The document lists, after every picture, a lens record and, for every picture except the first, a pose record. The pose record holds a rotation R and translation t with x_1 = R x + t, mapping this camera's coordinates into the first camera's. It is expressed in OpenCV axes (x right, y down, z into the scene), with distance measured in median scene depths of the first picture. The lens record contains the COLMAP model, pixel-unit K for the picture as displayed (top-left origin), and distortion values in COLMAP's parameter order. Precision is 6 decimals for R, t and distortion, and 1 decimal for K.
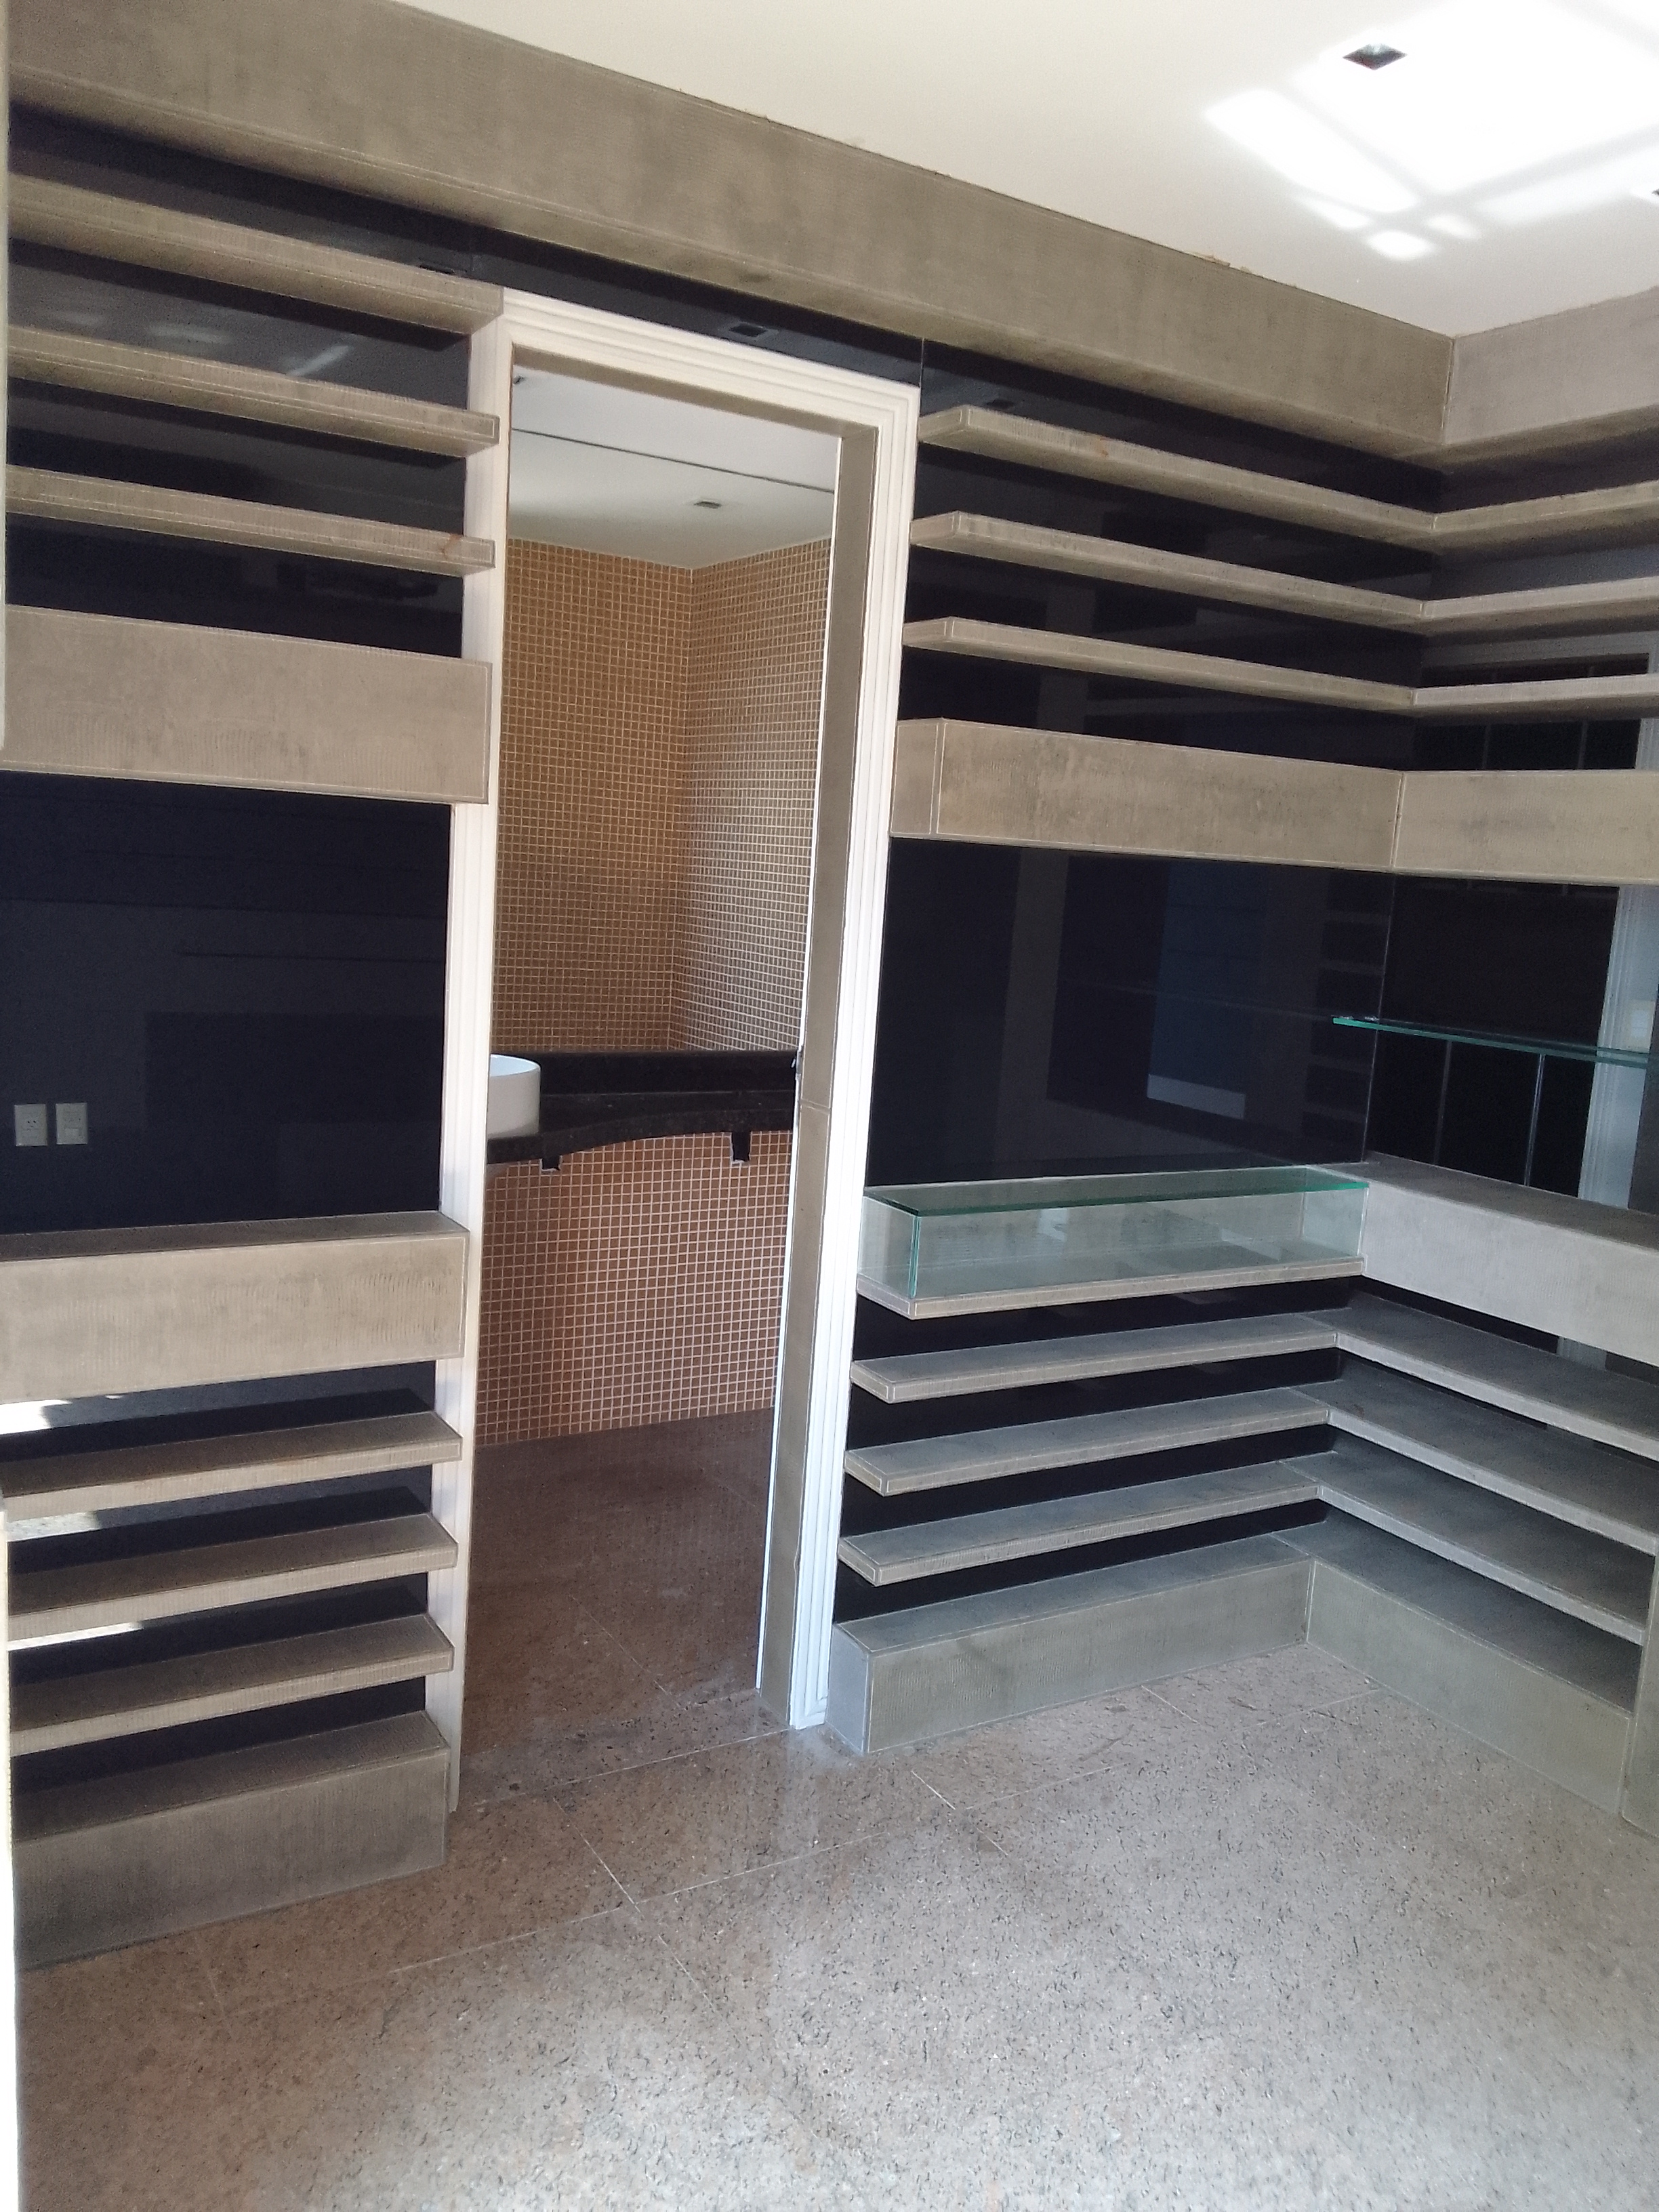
lens RADIAL K [[1712.5, 0, 831.2], [0, 1712.5, 1112.2], [0, 0, 1]] dist [0.066290, -0.132756]
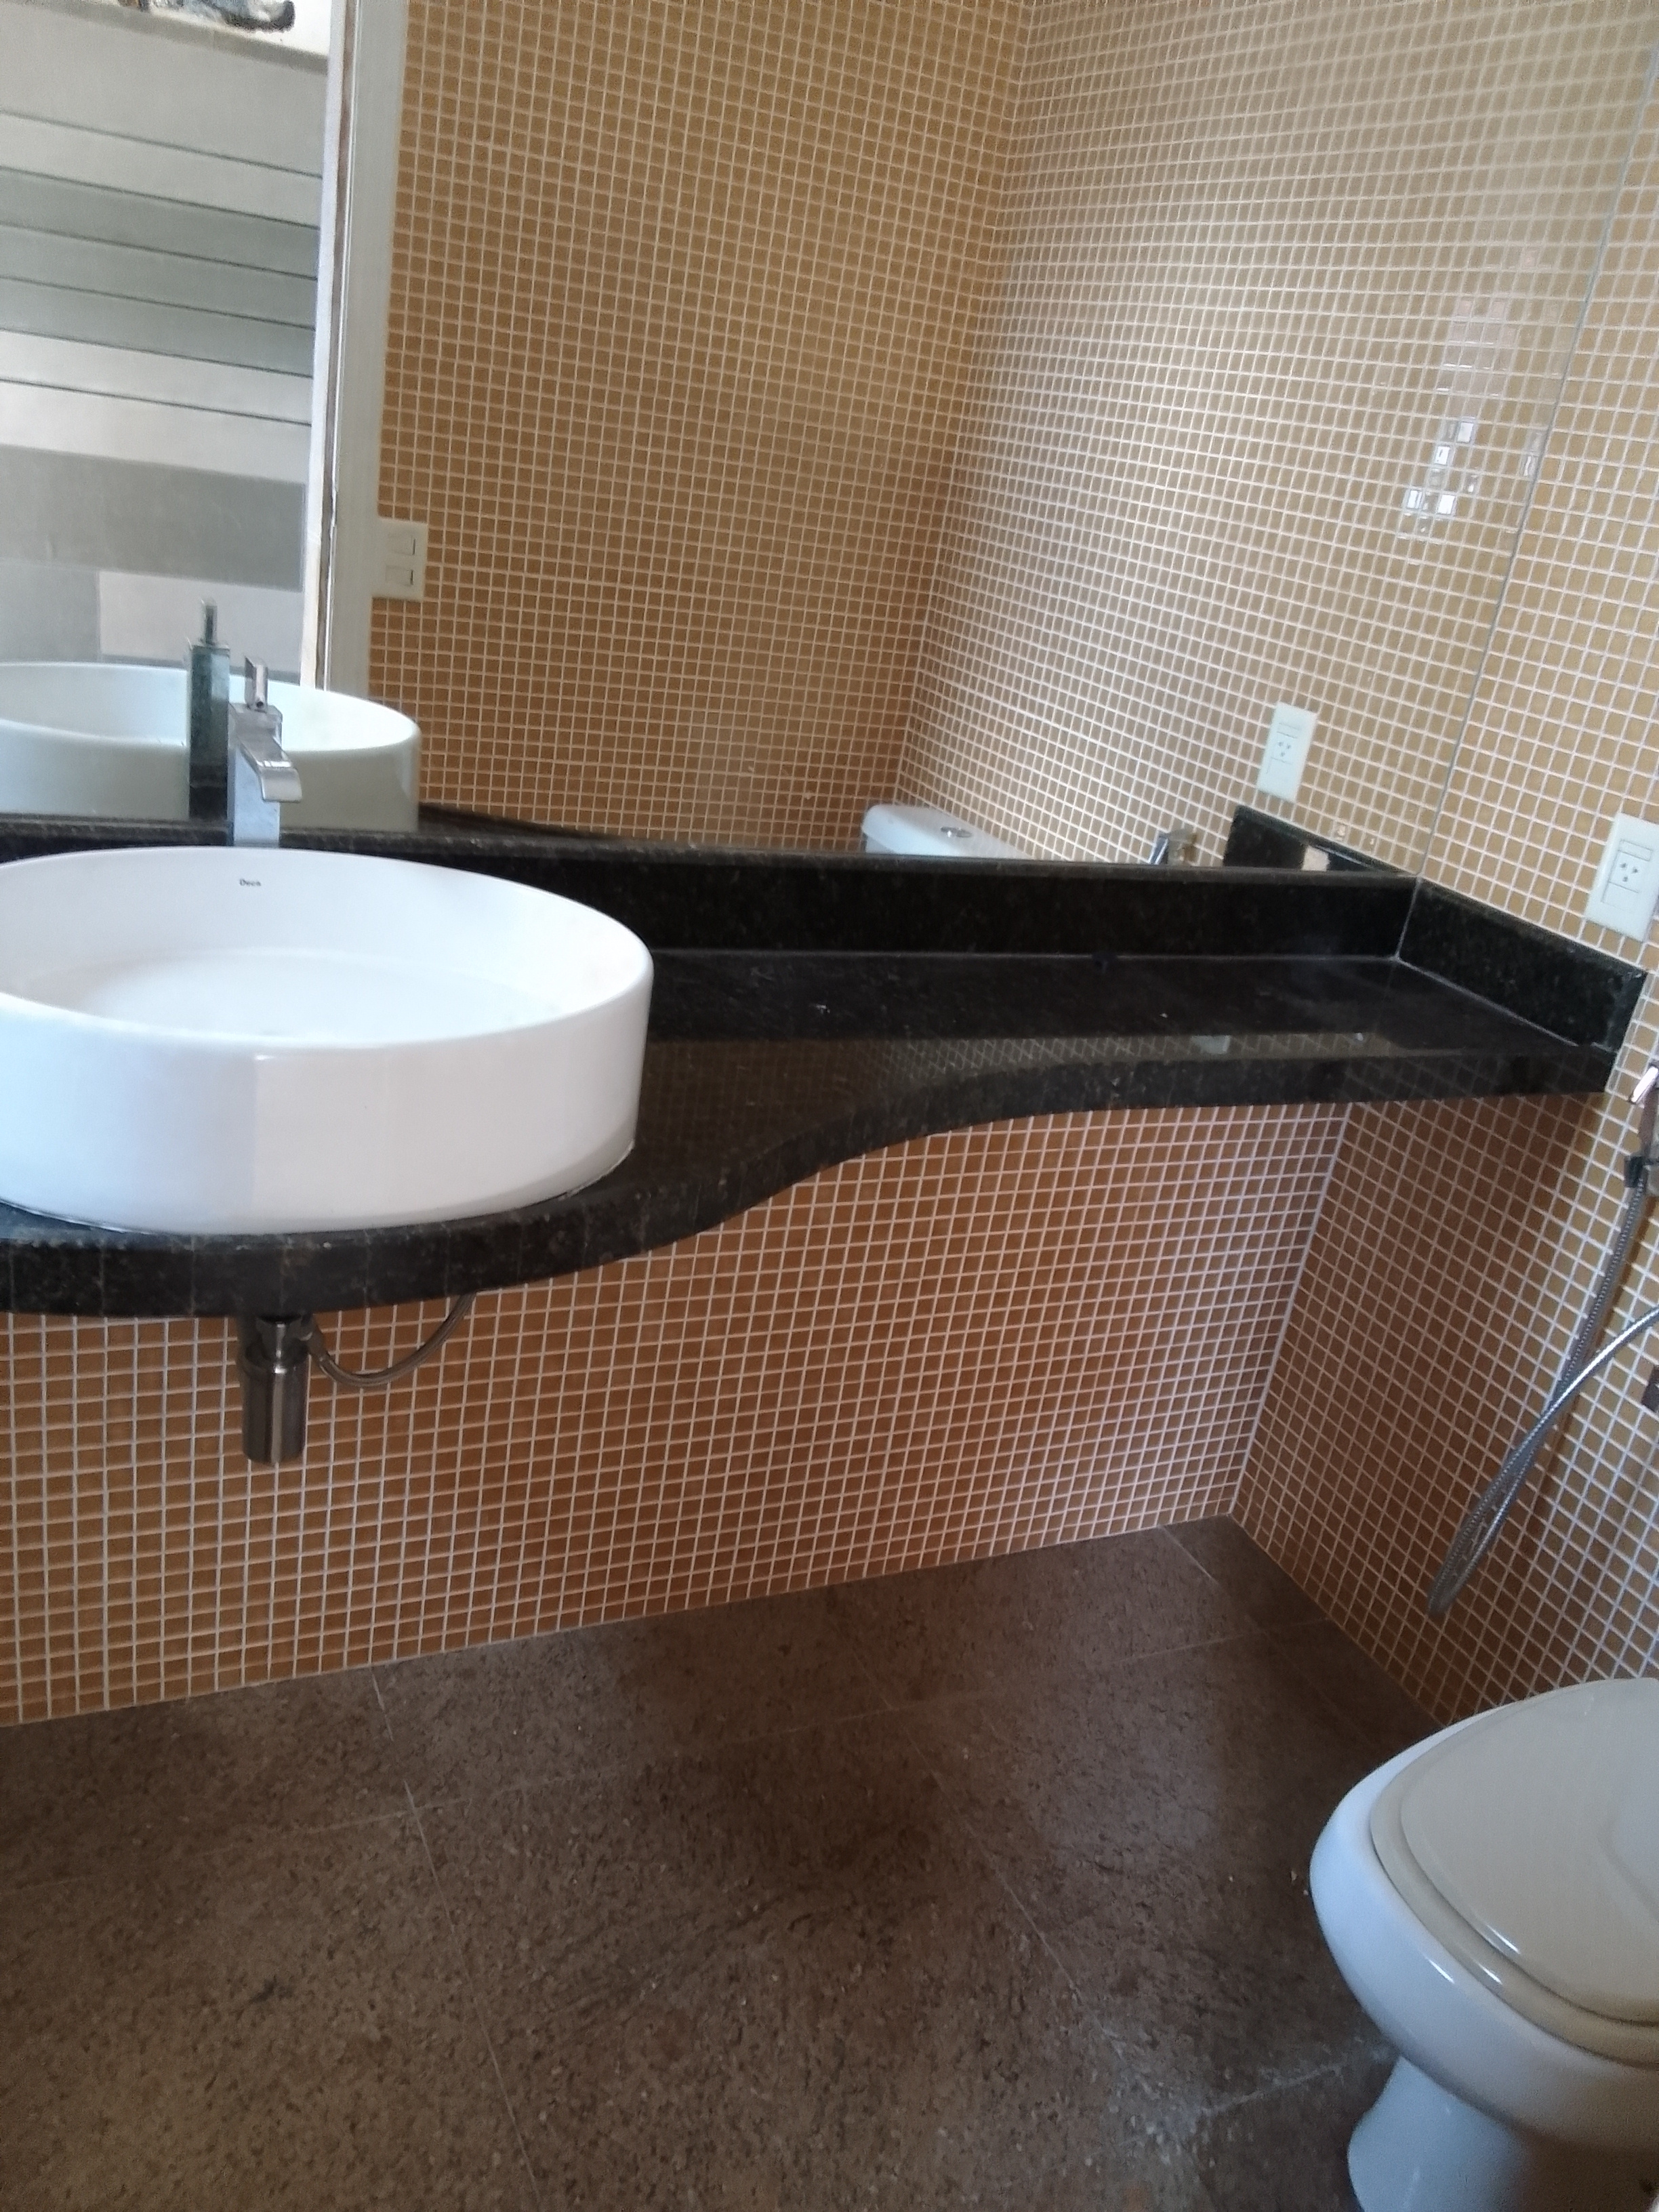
lens RADIAL K [[1712.5, 0, 831.2], [0, 1712.5, 1112.2], [0, 0, 1]] dist [0.066290, -0.132756]
pose [[0.990317, 0.123464, -0.063470, -0.133409], [-0.106052, 0.967866, 0.228009, -0.100282], [0.089581, -0.219070, 0.971588, 0.813718]]
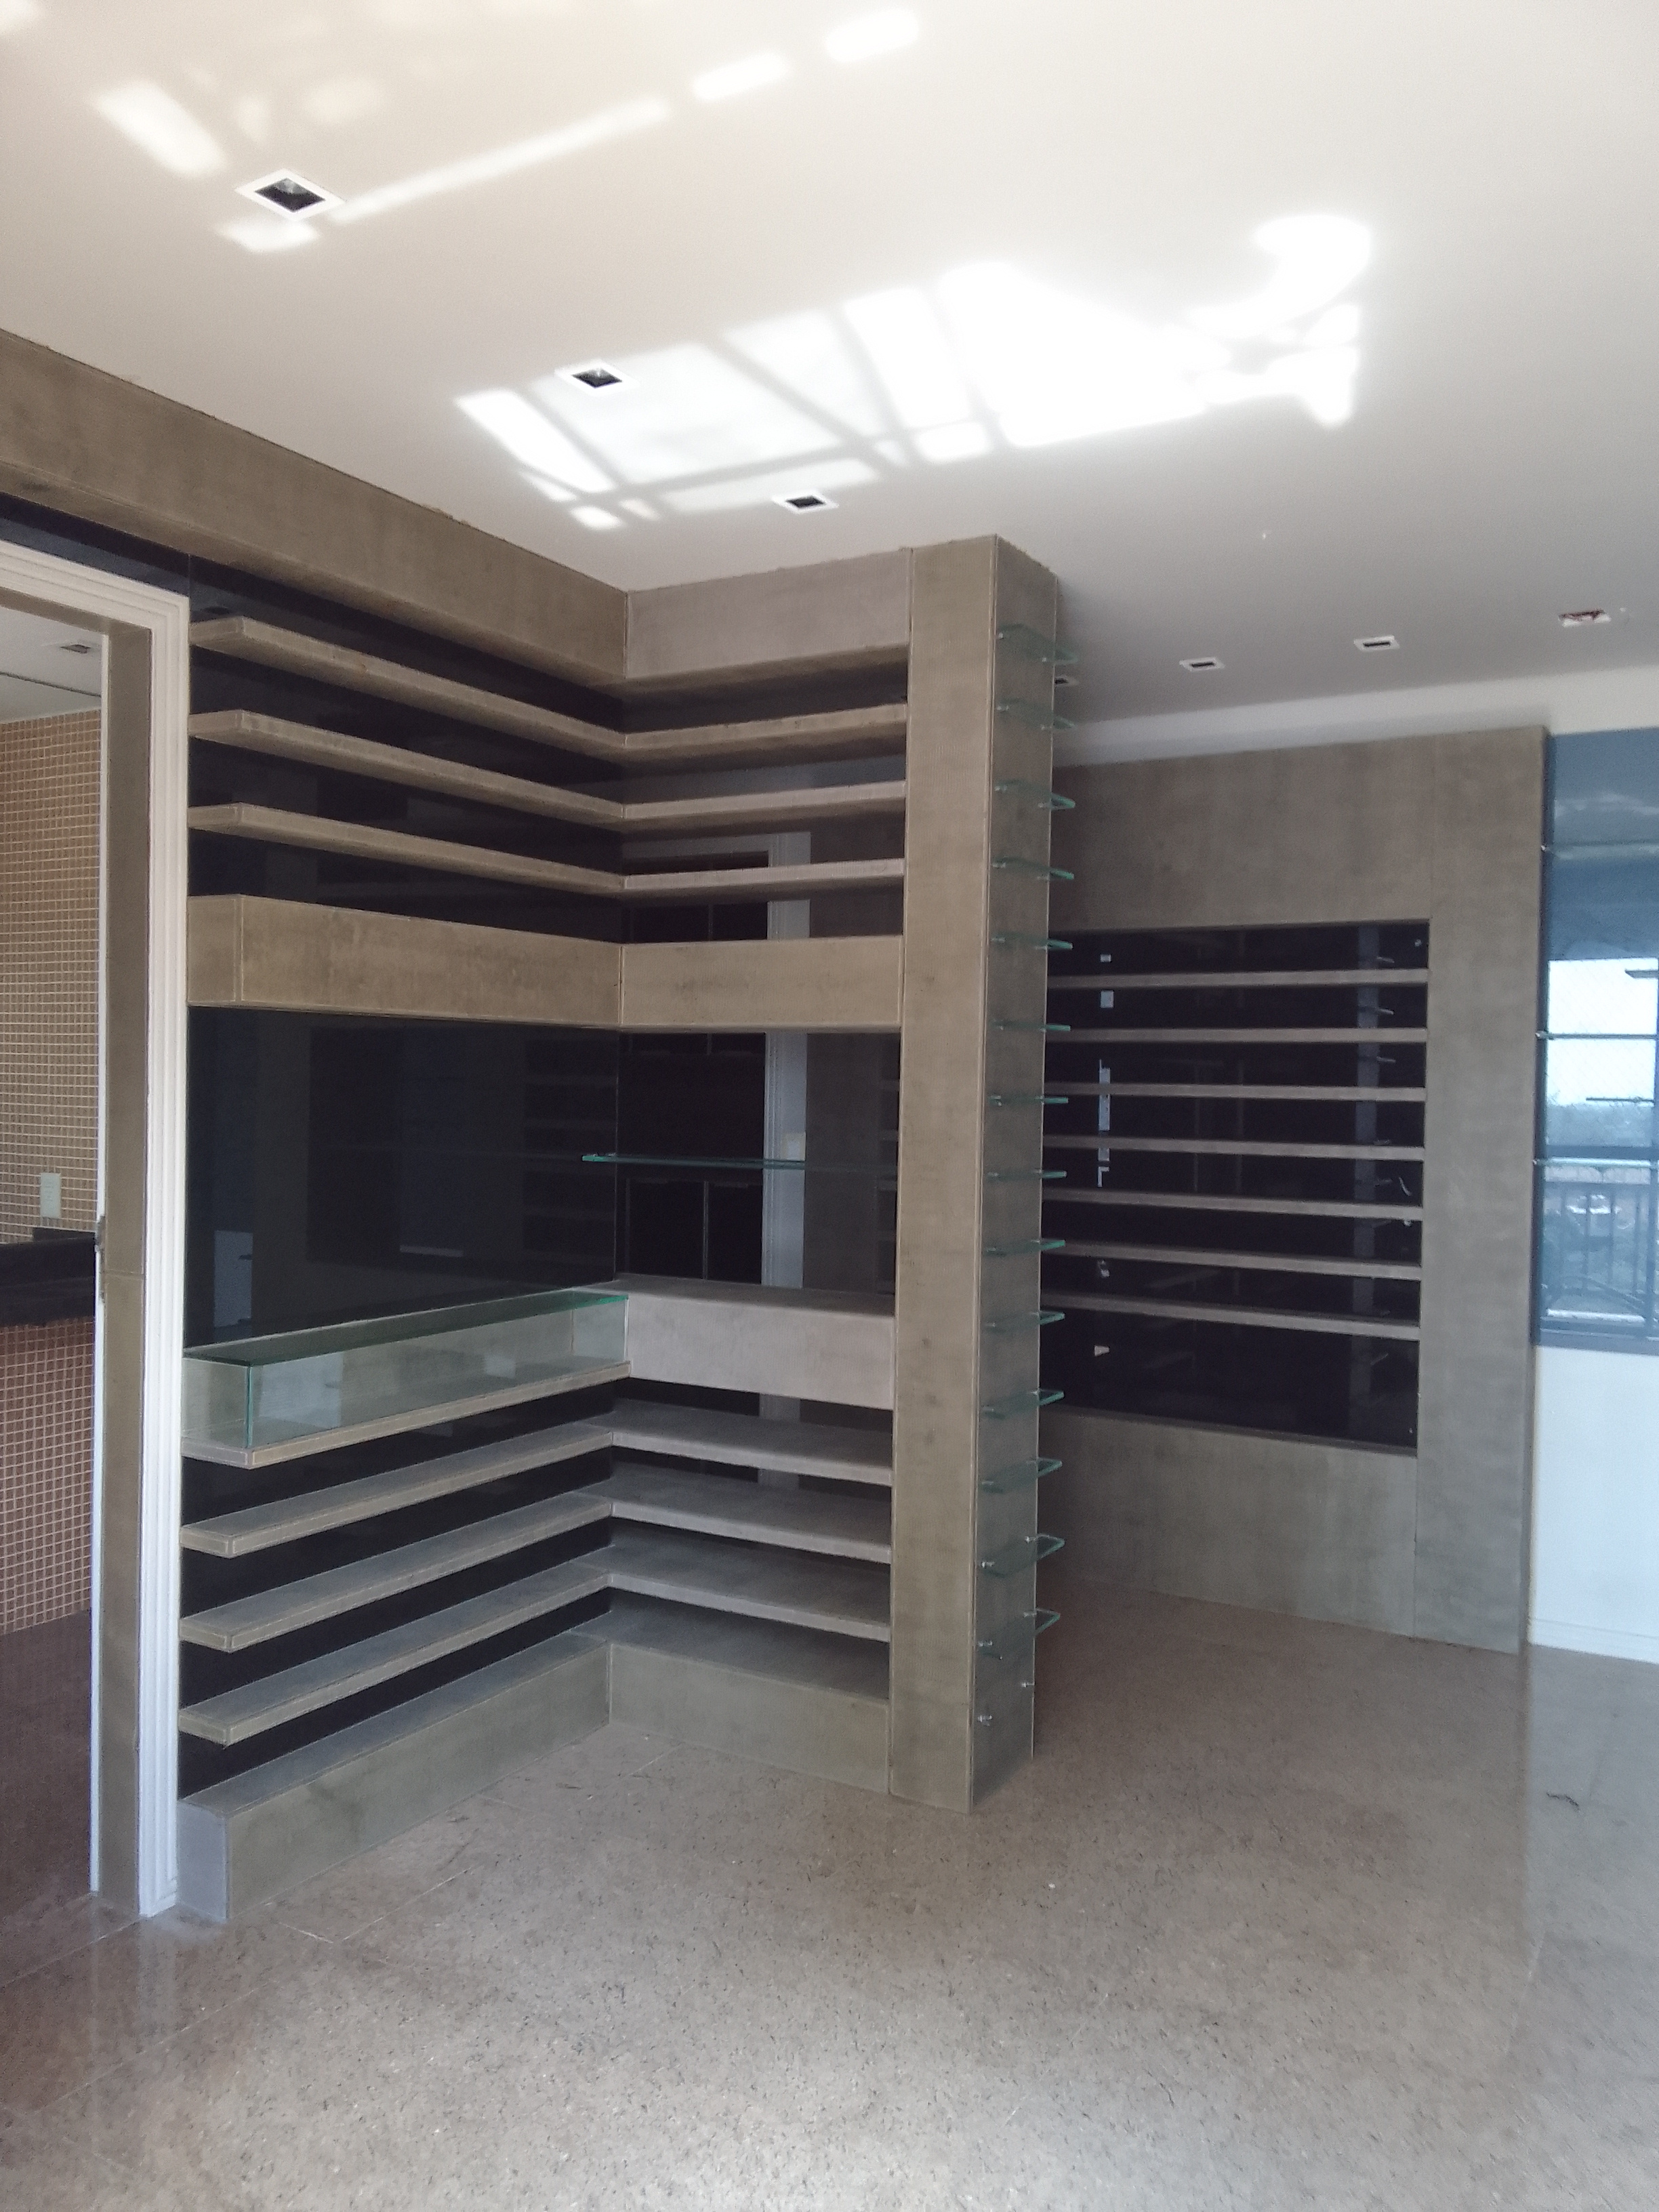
lens RADIAL K [[1712.5, 0, 831.2], [0, 1712.5, 1112.2], [0, 0, 1]] dist [0.066290, -0.132756]
pose [[0.874239, -0.059945, 0.481782, -0.127671], [0.112087, 0.990460, -0.080155, 0.030089], [-0.472381, 0.124076, 0.872618, -0.088777]]
